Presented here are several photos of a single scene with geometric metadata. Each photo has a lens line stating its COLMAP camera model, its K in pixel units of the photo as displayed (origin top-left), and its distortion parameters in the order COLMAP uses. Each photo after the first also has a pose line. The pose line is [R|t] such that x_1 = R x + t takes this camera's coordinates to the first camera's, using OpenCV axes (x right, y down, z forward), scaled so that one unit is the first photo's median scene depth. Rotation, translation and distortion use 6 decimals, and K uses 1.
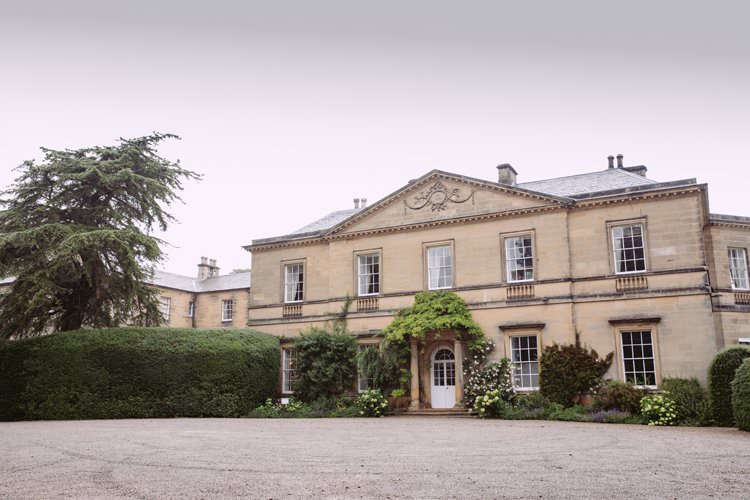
lens RADIAL K [[768.9, 0, 375.0], [0, 768.9, 250.0], [0, 0, 1]] dist [0.003692, -0.000827]
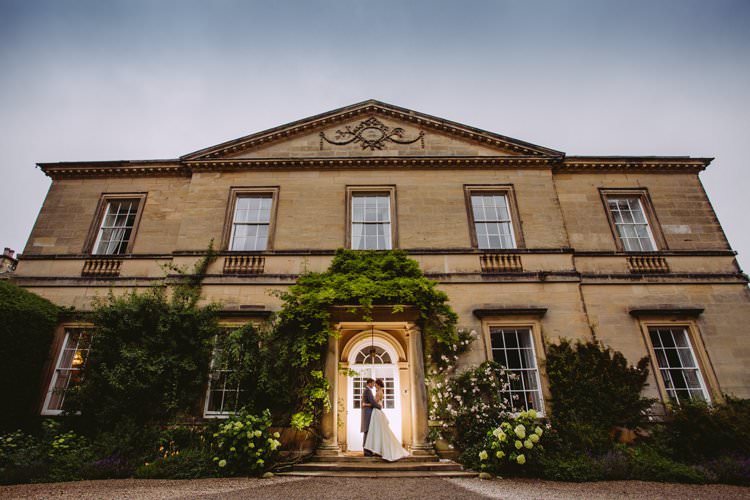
lens RADIAL K [[407.8, 0, 375.0], [0, 407.8, 250.0], [0, 0, 1]] dist [-0.083093, 0.050496]
pose [[0.890725, 0.192075, 0.411966, -0.055152], [-0.094730, 0.964873, -0.245044, 0.137981], [-0.444561, 0.179241, 0.877632, 0.724401]]
